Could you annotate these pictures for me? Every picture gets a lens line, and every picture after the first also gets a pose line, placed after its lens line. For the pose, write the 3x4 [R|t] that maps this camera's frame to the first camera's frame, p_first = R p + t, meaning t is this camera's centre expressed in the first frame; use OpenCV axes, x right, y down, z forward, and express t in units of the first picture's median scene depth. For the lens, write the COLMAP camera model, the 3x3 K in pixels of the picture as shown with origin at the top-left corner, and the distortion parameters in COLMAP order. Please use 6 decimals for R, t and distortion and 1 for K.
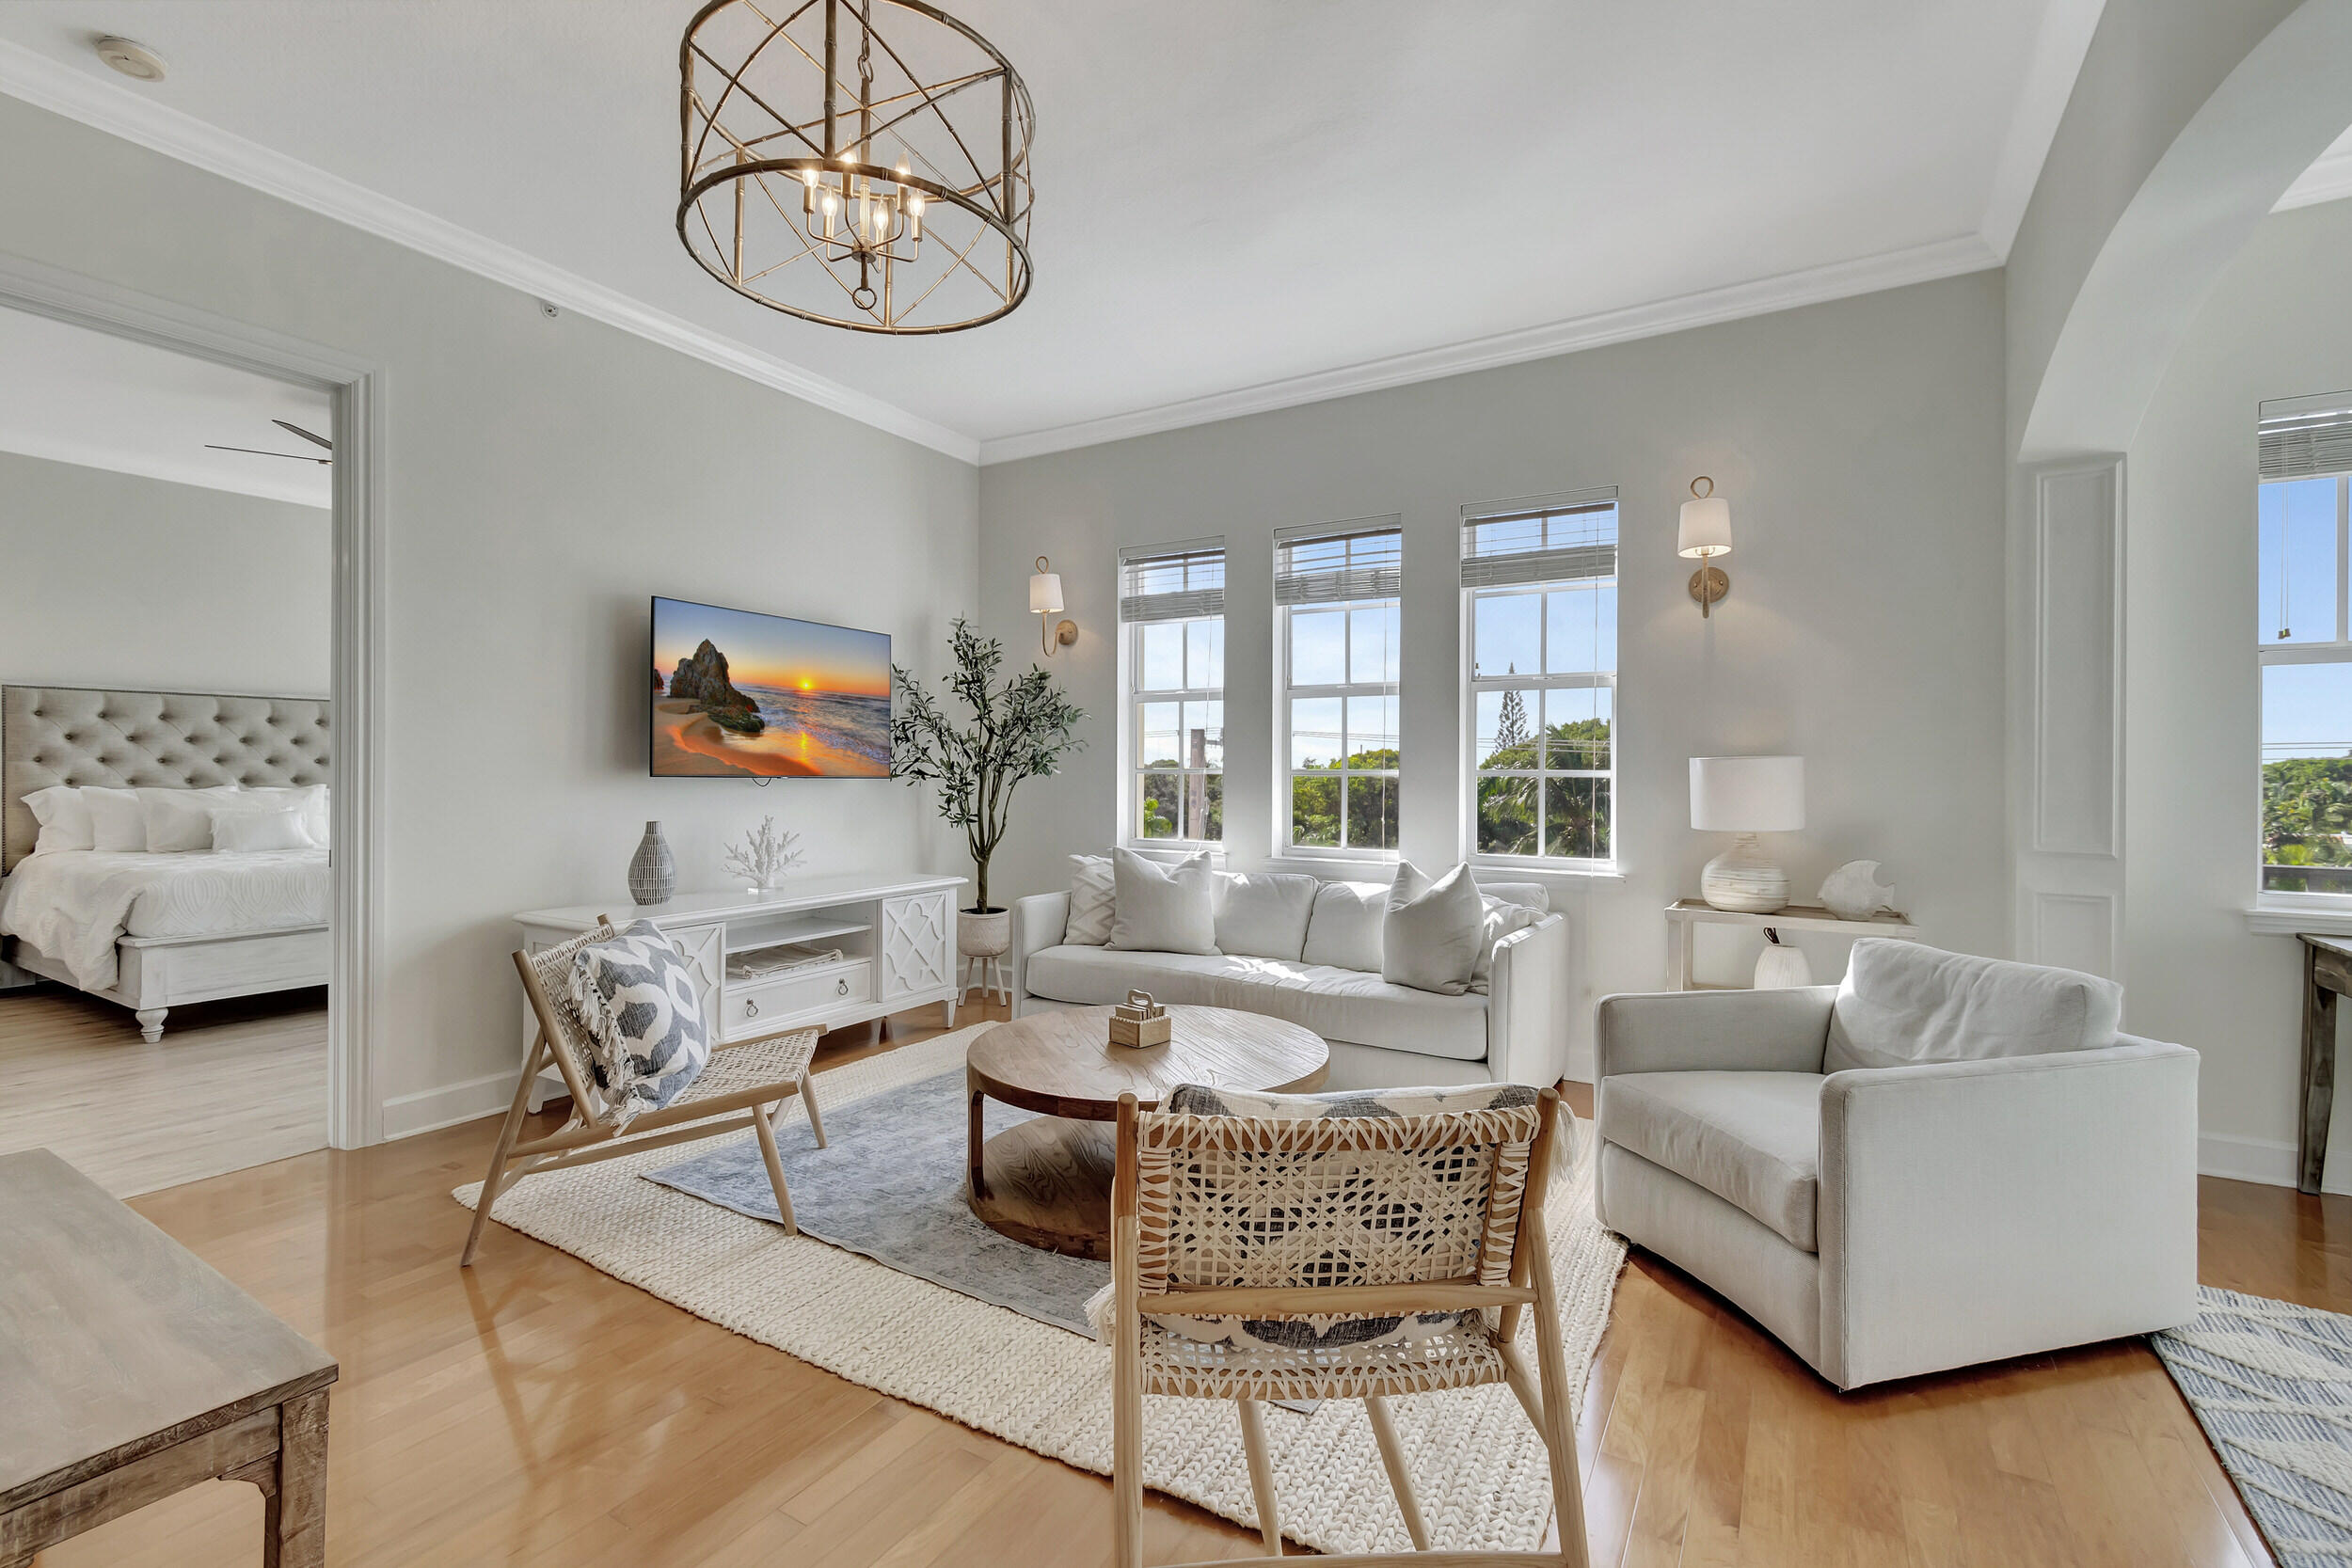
lens RADIAL K [[1040.0, 0, 1162.7], [0, 1040.0, 778.5], [0, 0, 1]] dist [0.002040, -0.000144]
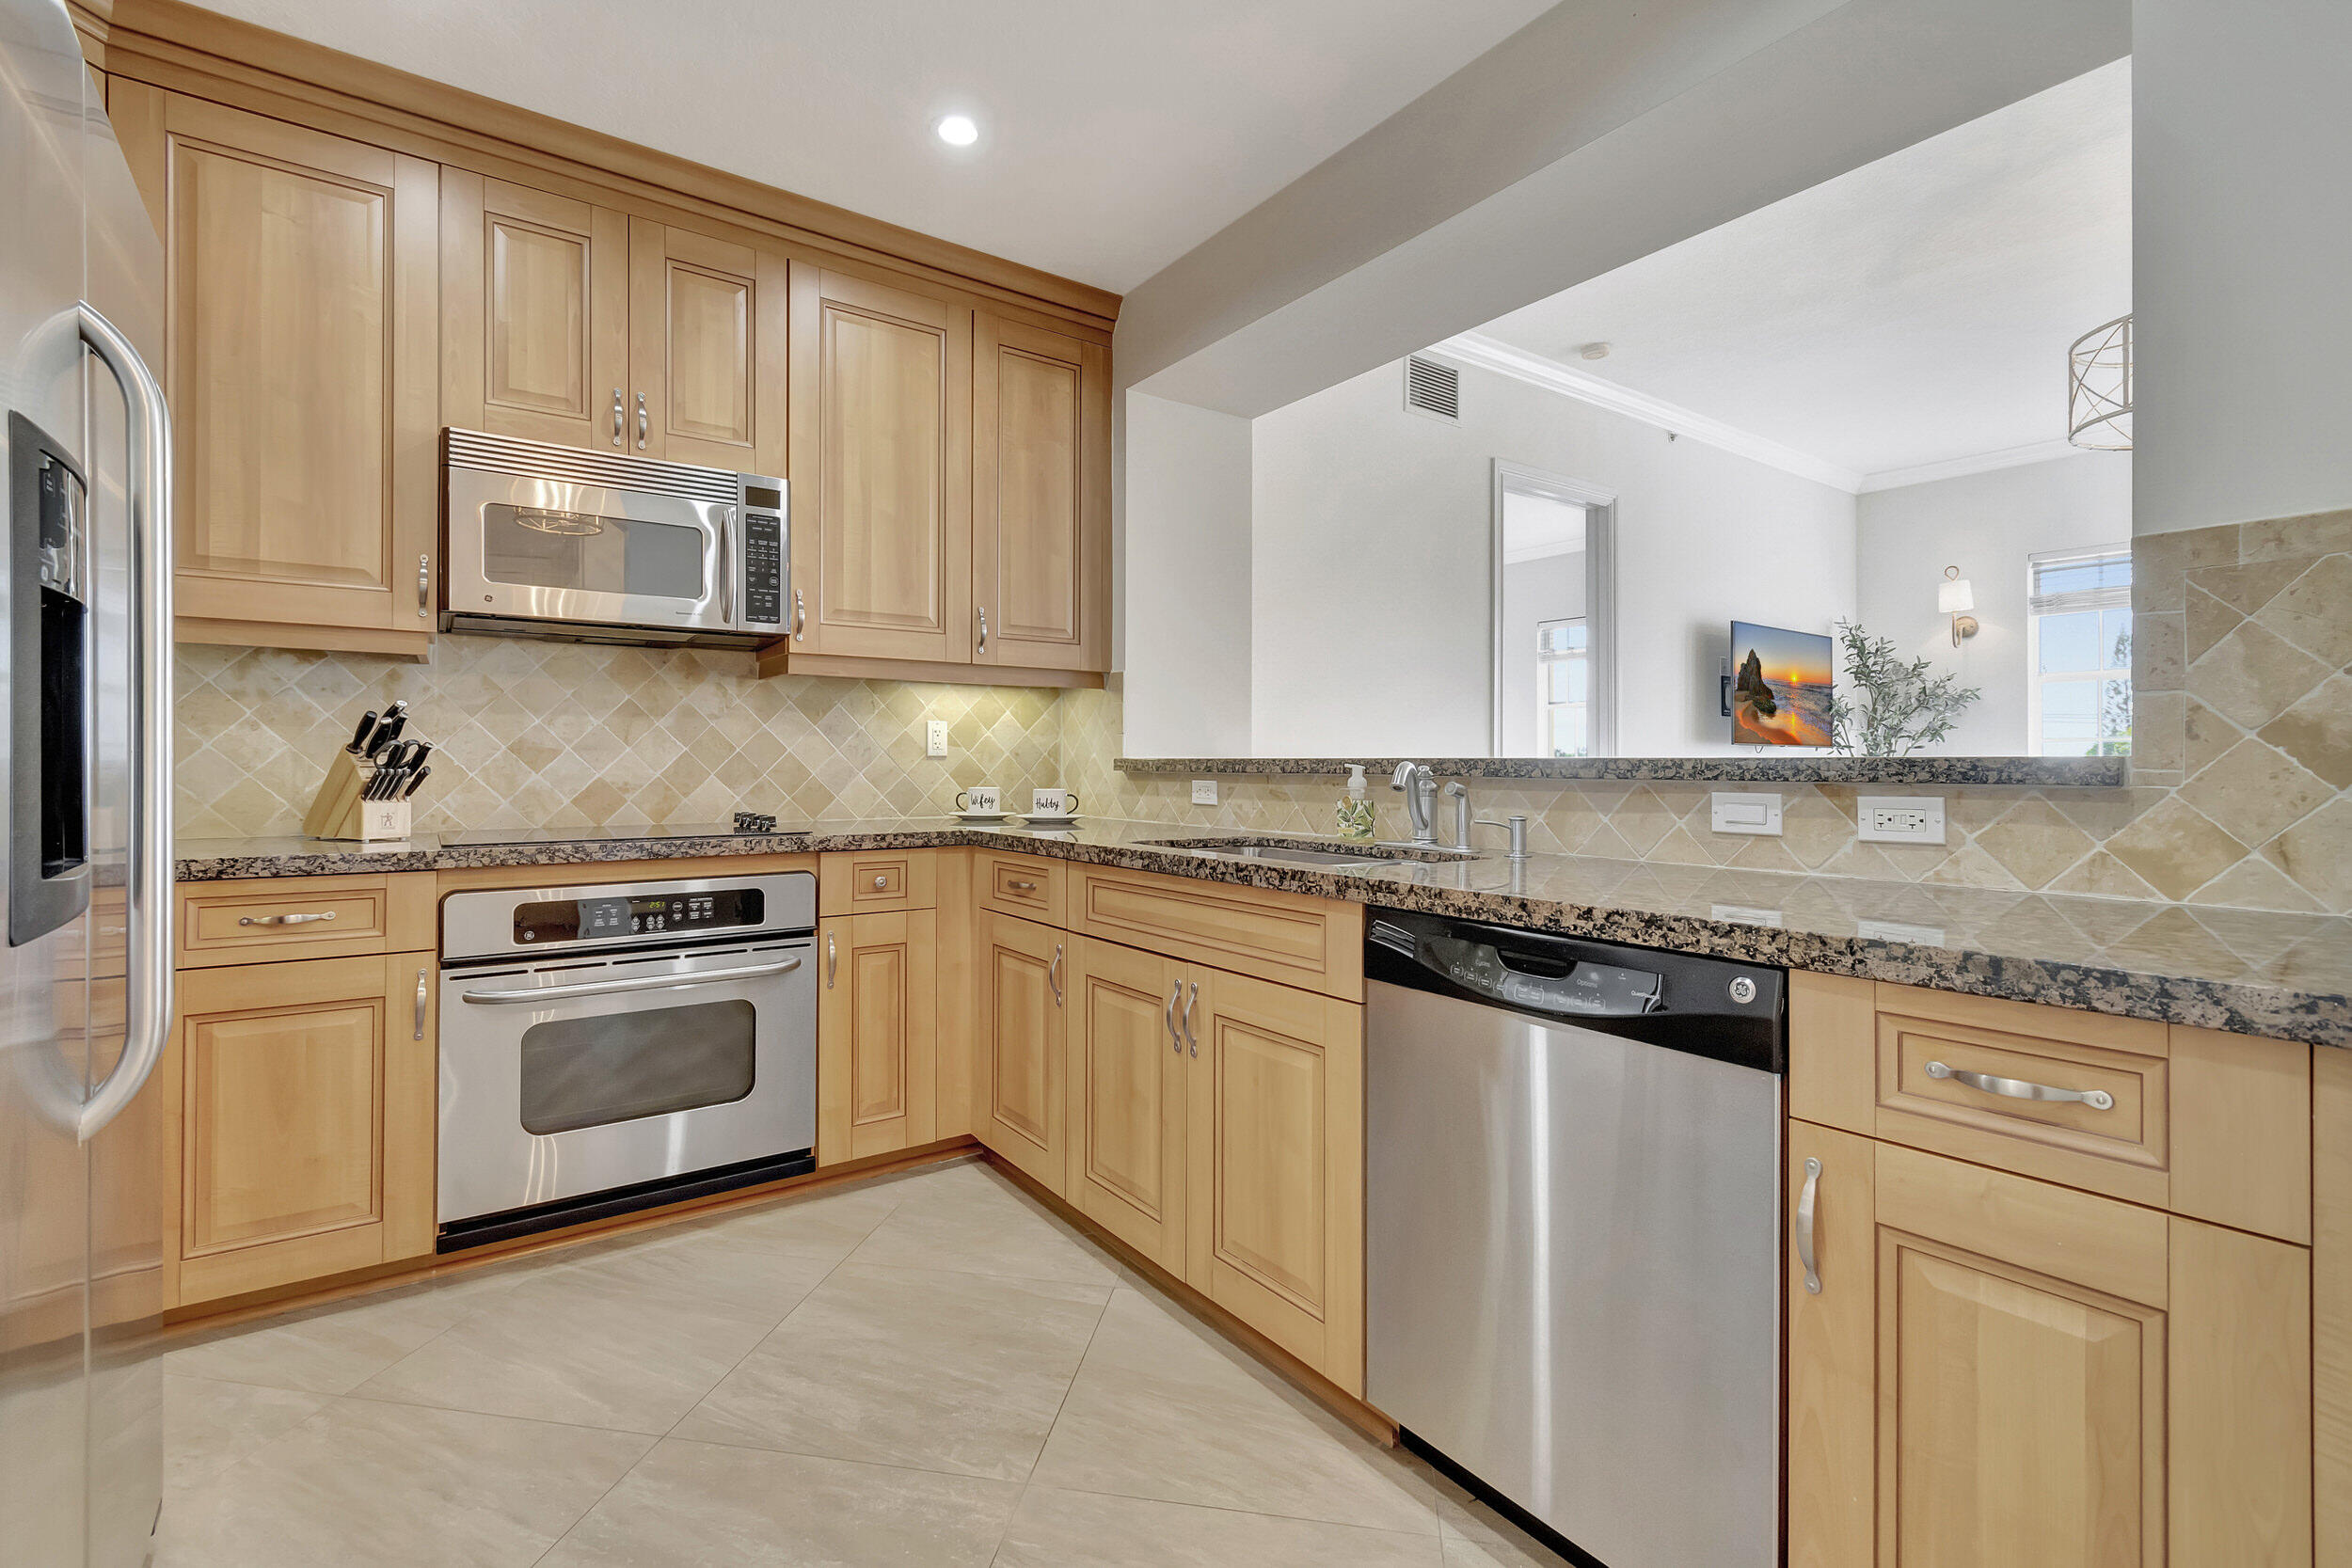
lens RADIAL K [[1052.7, 0, 1164.1], [0, 1052.7, 755.5], [0, 0, 1]] dist [0.001200, 0.000139]
pose [[0.917535, -0.009709, -0.397536, -0.624415], [0.004311, 0.999886, -0.014471, 0.030530], [0.397631, 0.011564, 0.917472, -0.659840]]
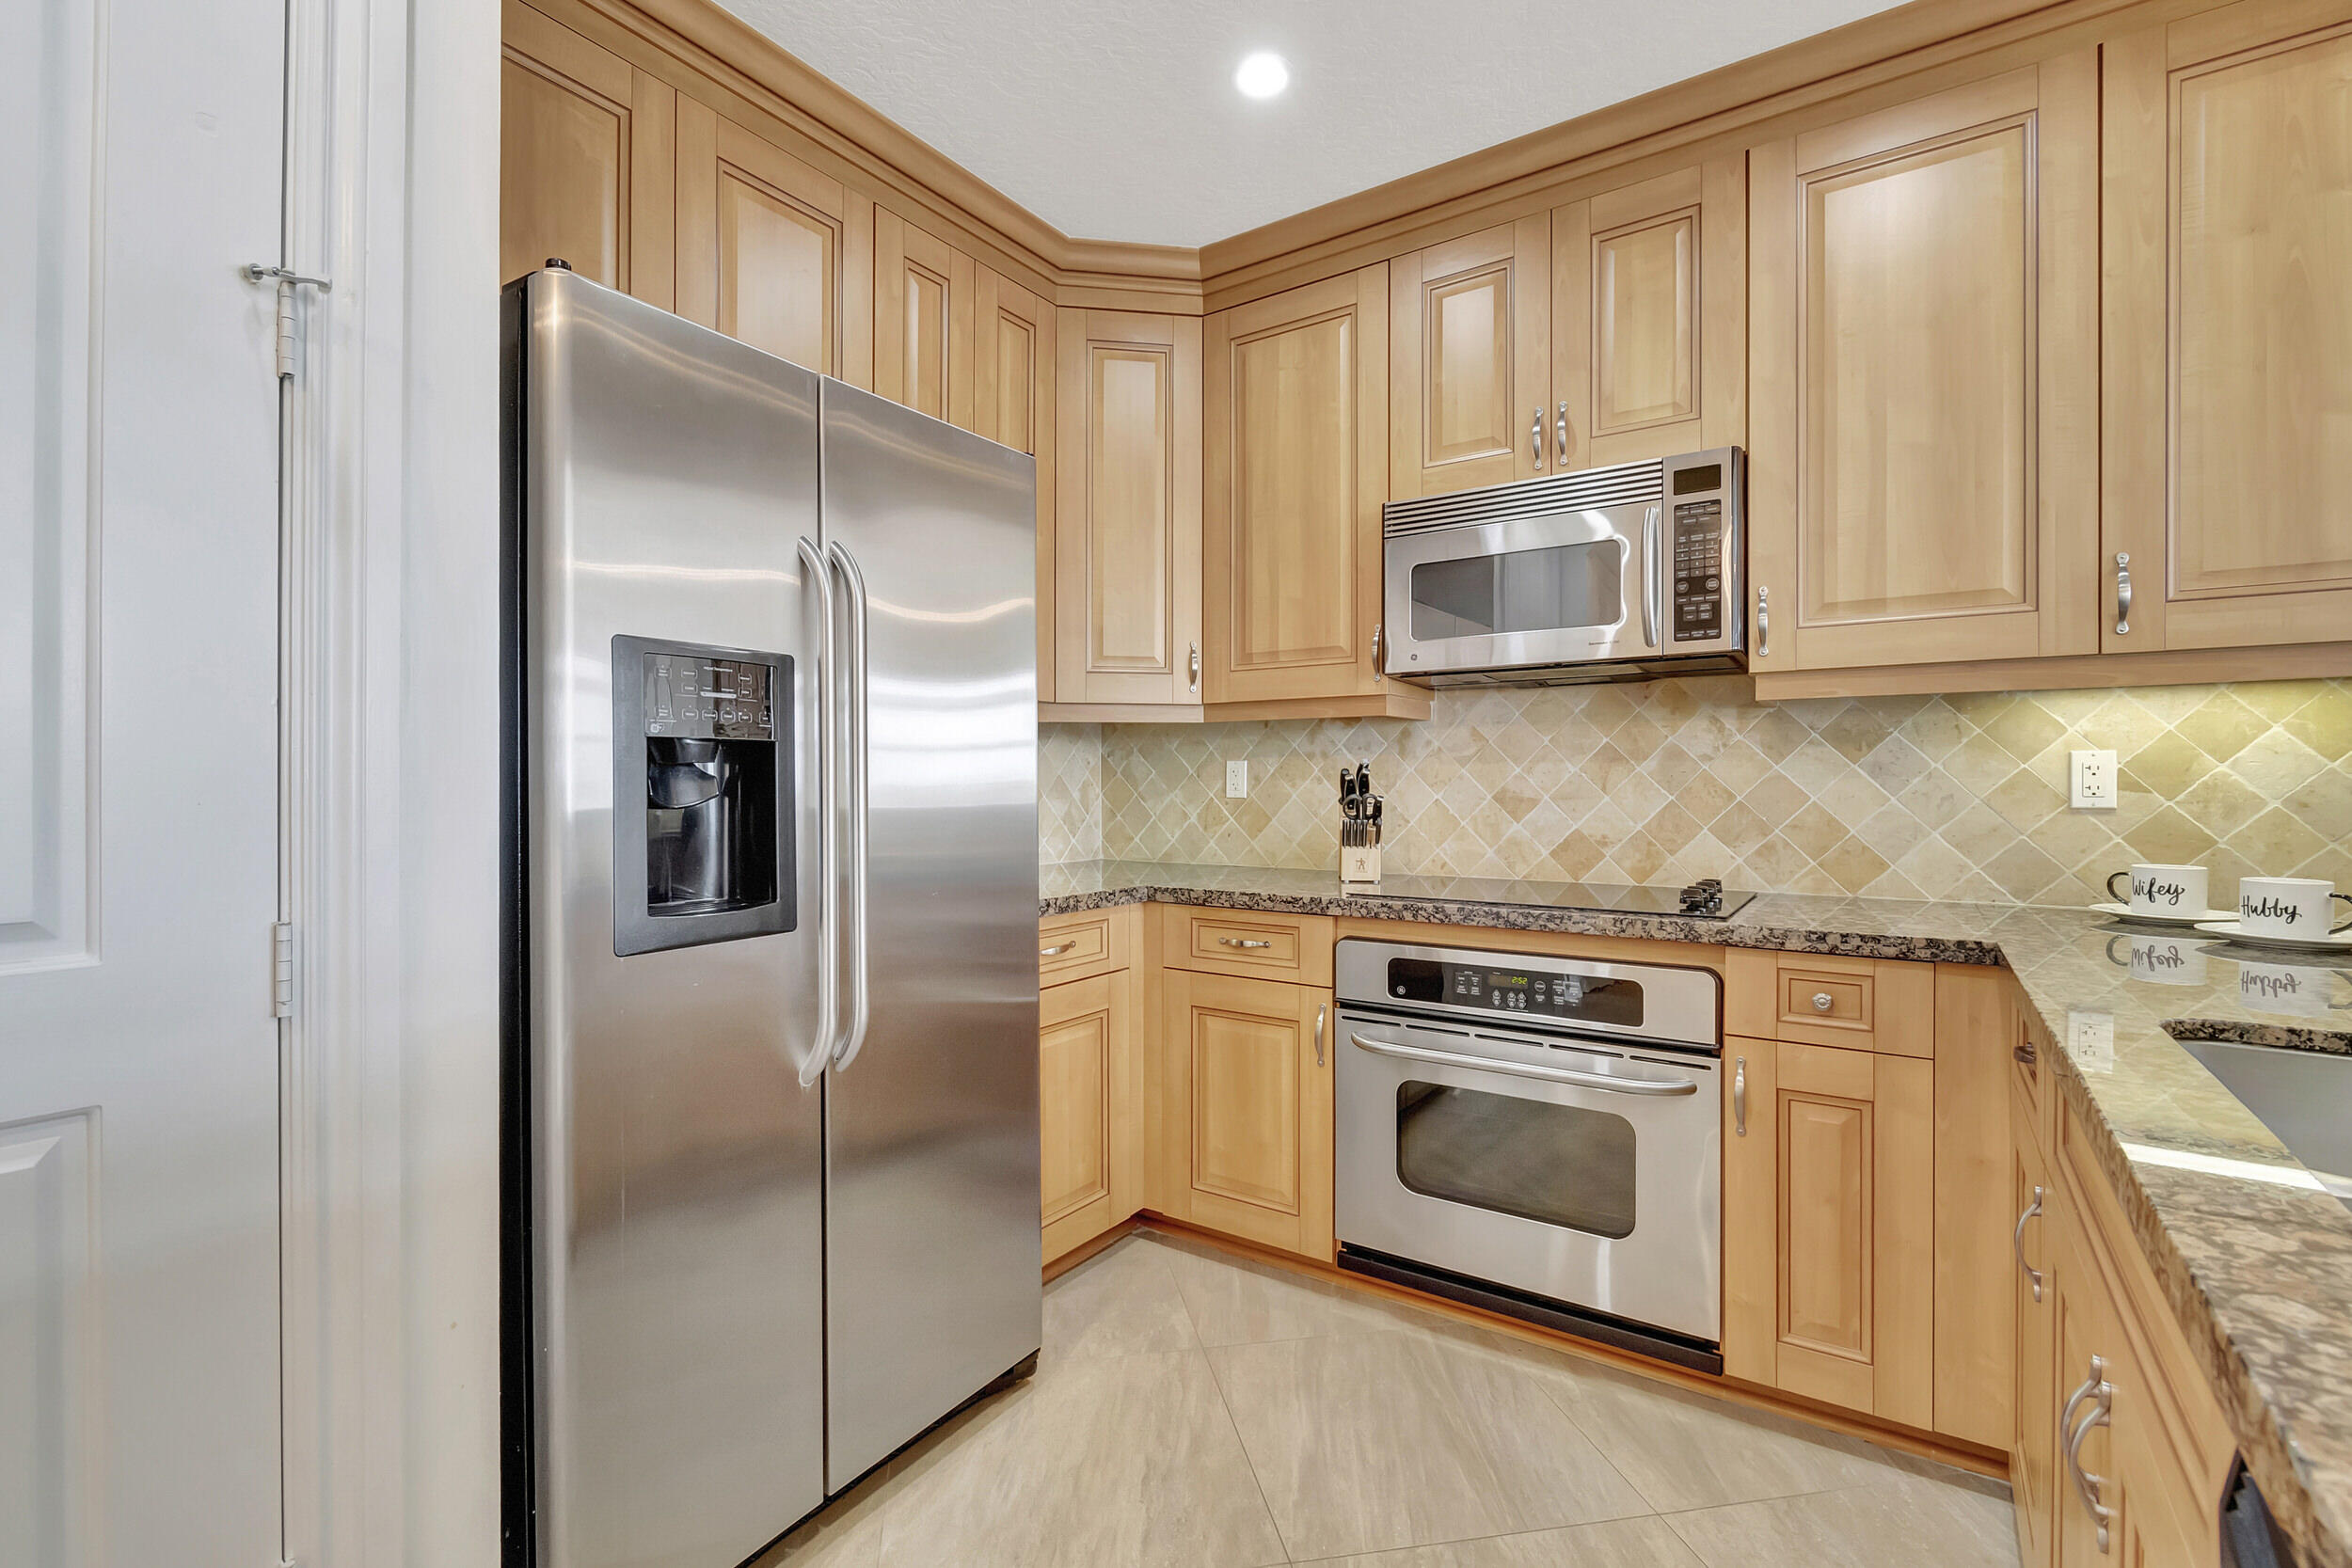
lens RADIAL K [[1056.7, 0, 1158.8], [0, 1056.7, 783.9], [0, 0, 1]] dist [0.001414, -0.000632]
pose [[-0.065245, -0.008092, -0.997836, -0.584141], [-0.001474, 0.999967, -0.008013, 0.011545], [0.997868, 0.000948, -0.065254, -0.384111]]
